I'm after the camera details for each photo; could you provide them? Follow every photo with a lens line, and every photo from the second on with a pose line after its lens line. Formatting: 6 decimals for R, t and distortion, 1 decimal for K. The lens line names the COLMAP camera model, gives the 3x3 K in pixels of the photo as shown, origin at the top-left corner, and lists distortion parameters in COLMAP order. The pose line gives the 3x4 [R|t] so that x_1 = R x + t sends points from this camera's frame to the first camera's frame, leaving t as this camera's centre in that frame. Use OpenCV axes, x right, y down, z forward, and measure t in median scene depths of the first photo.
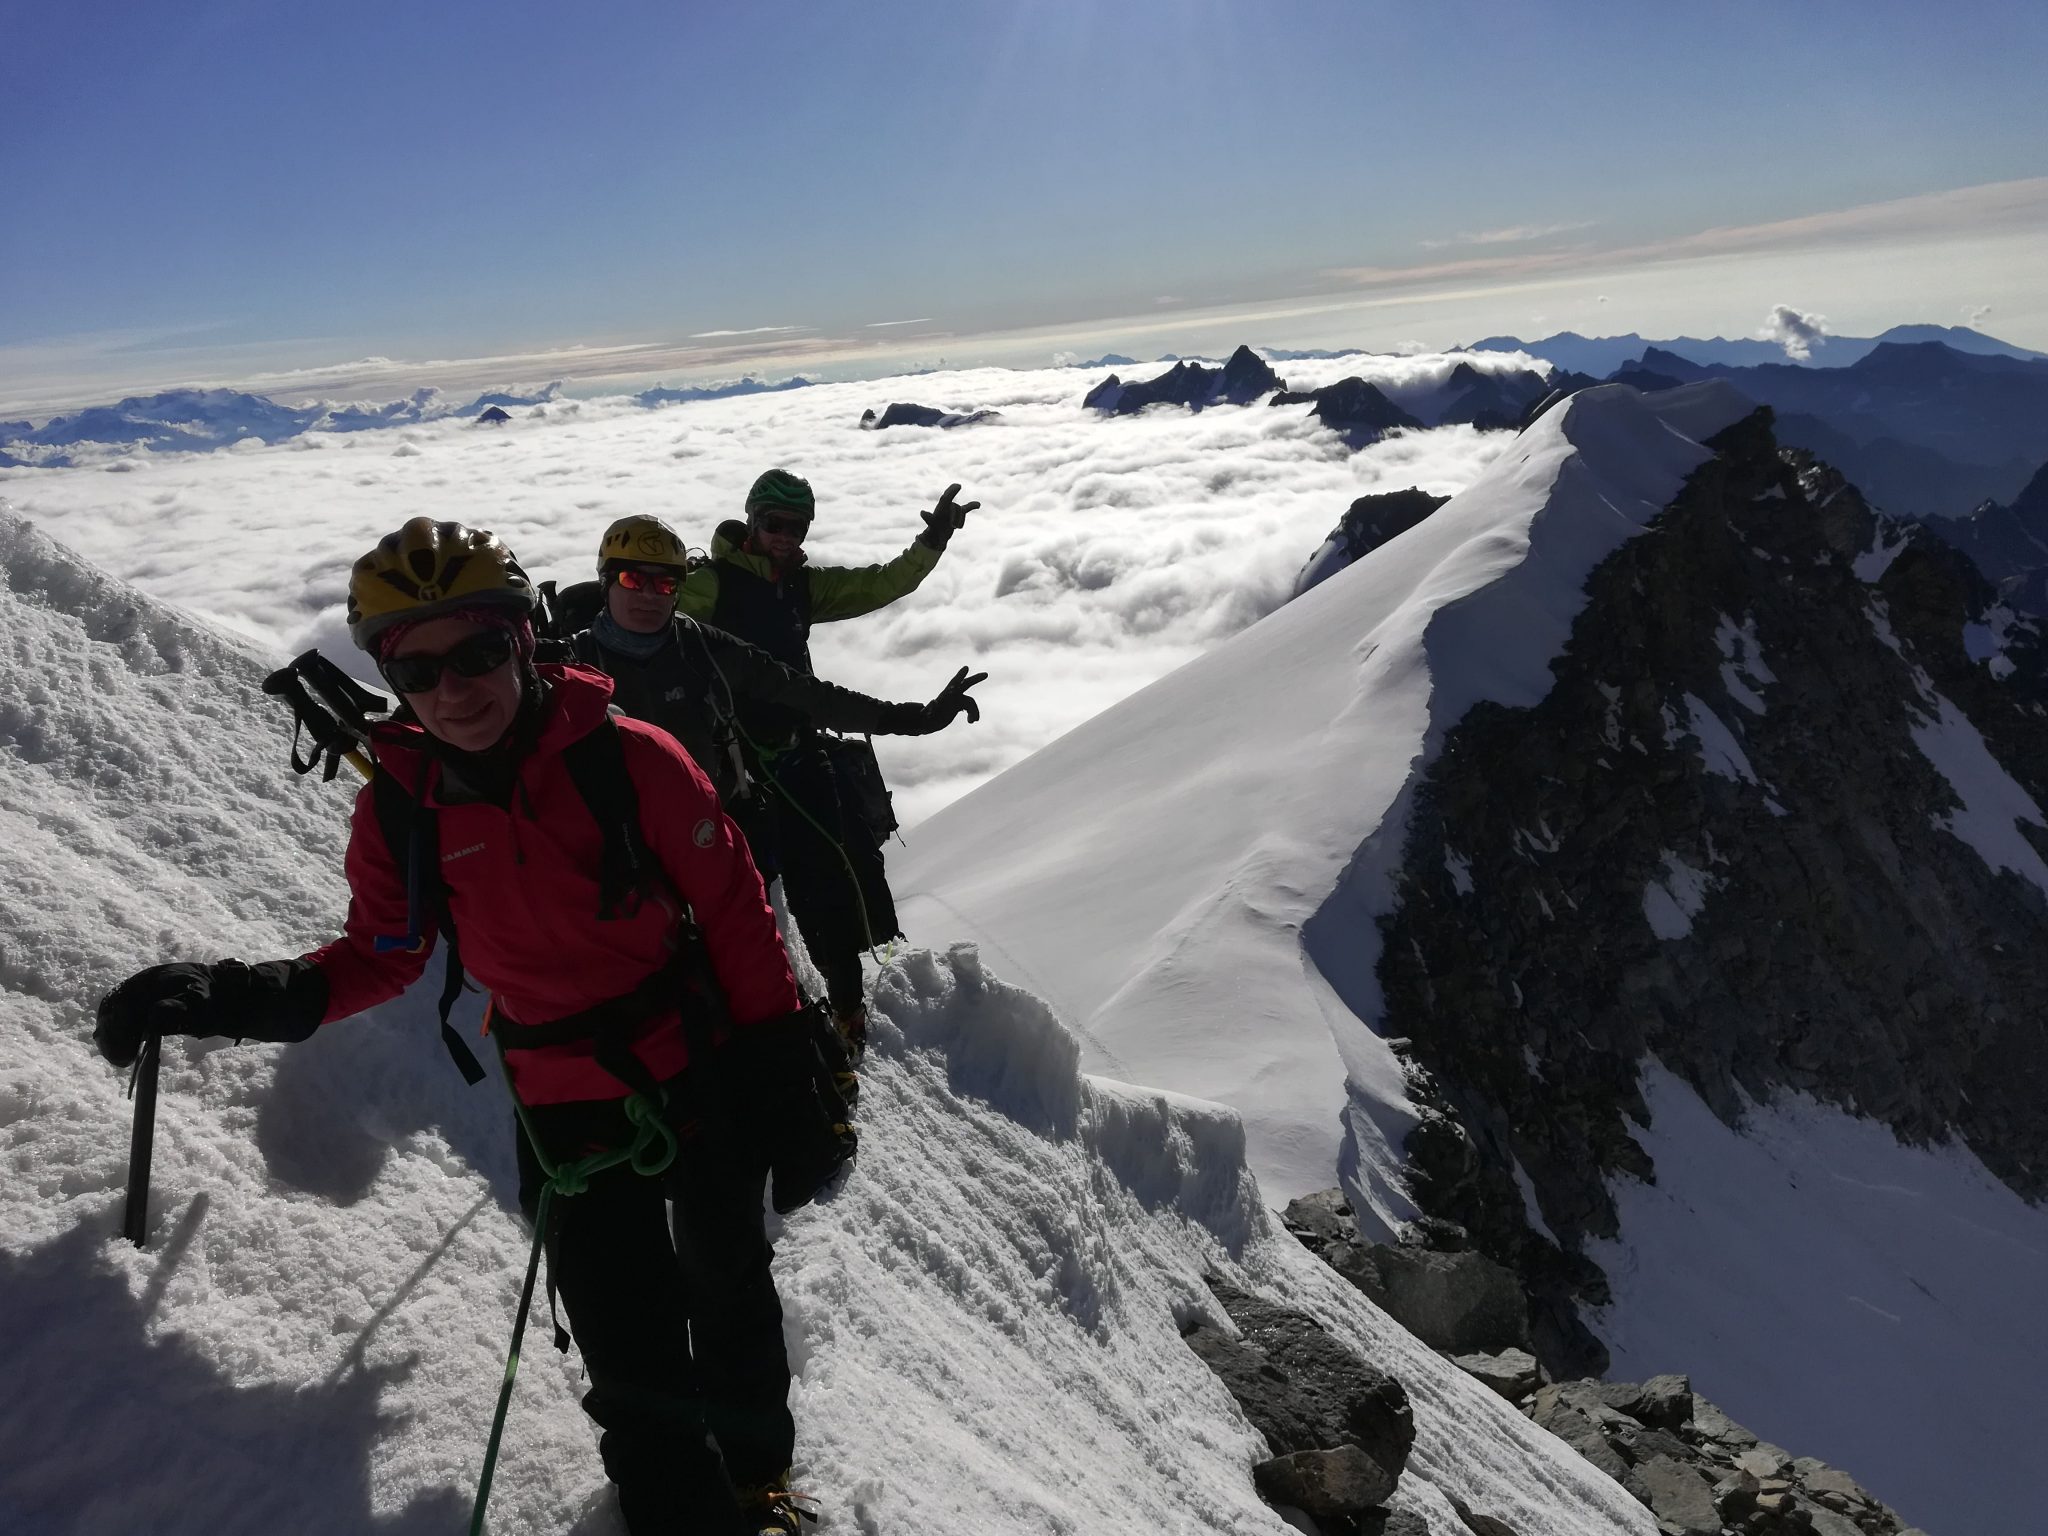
lens RADIAL K [[1503.5, 0, 1026.9], [0, 1503.5, 769.1], [0, 0, 1]] dist [-0.006629, -0.009660]
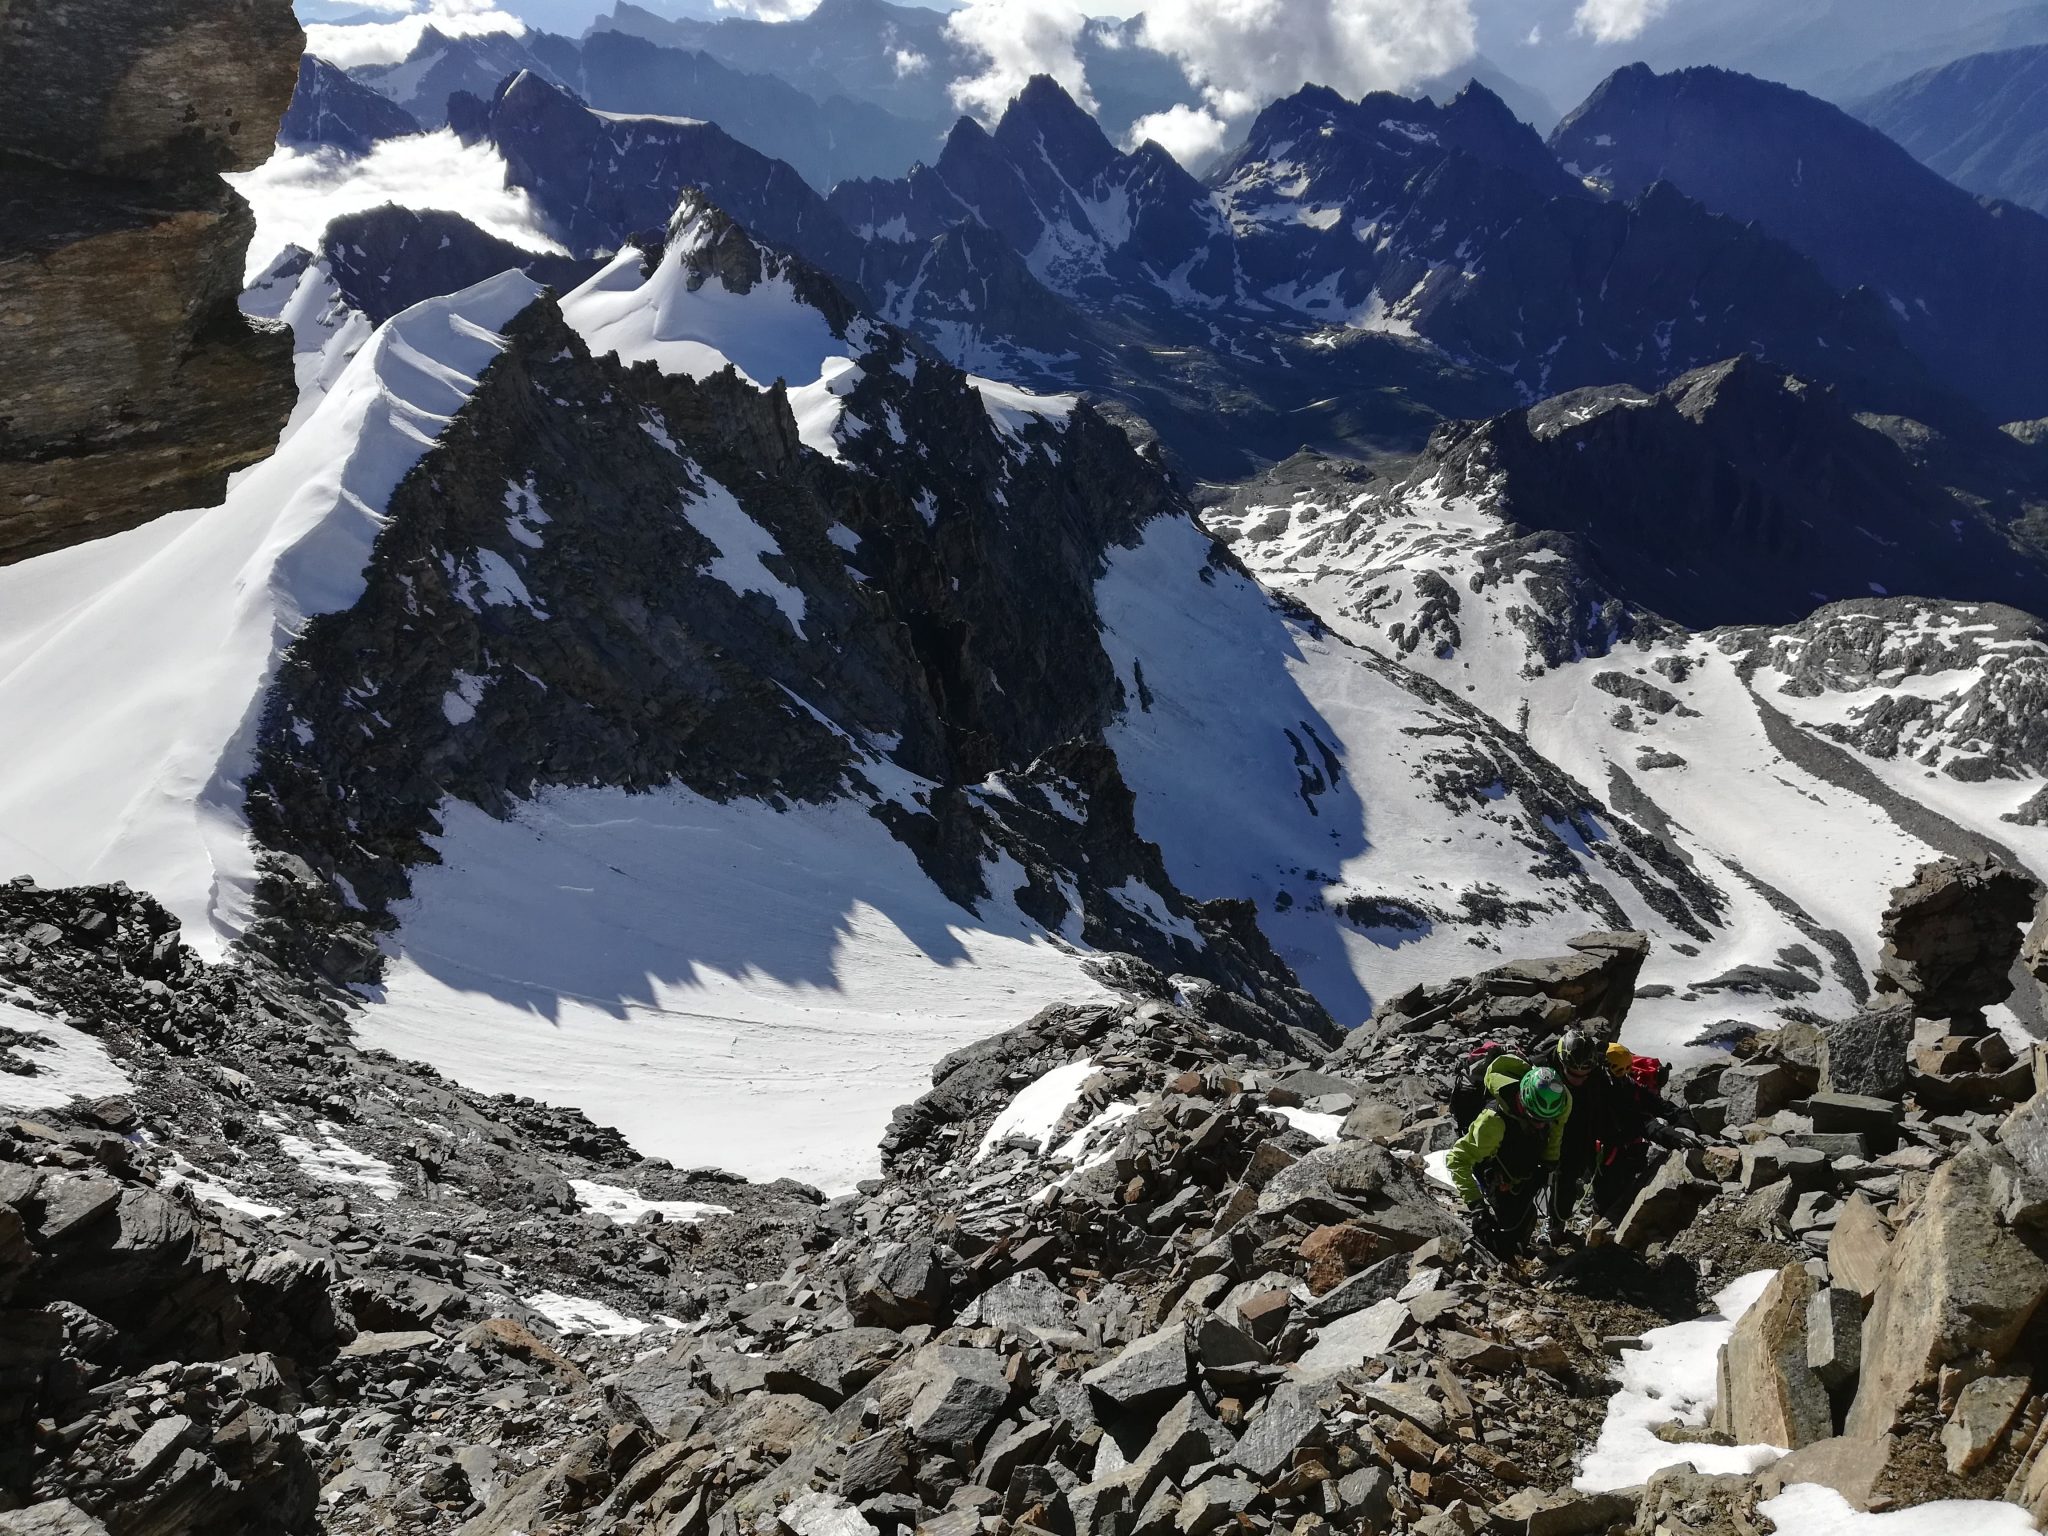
lens RADIAL K [[1503.5, 0, 1022.4], [0, 1503.5, 777.4], [0, 0, 1]] dist [-0.006629, -0.009660]
pose [[0.824867, -0.252725, 0.505693, 0.051691], [0.134756, 0.956627, 0.258275, -0.168549], [-0.549032, -0.144897, 0.823146, -0.724925]]
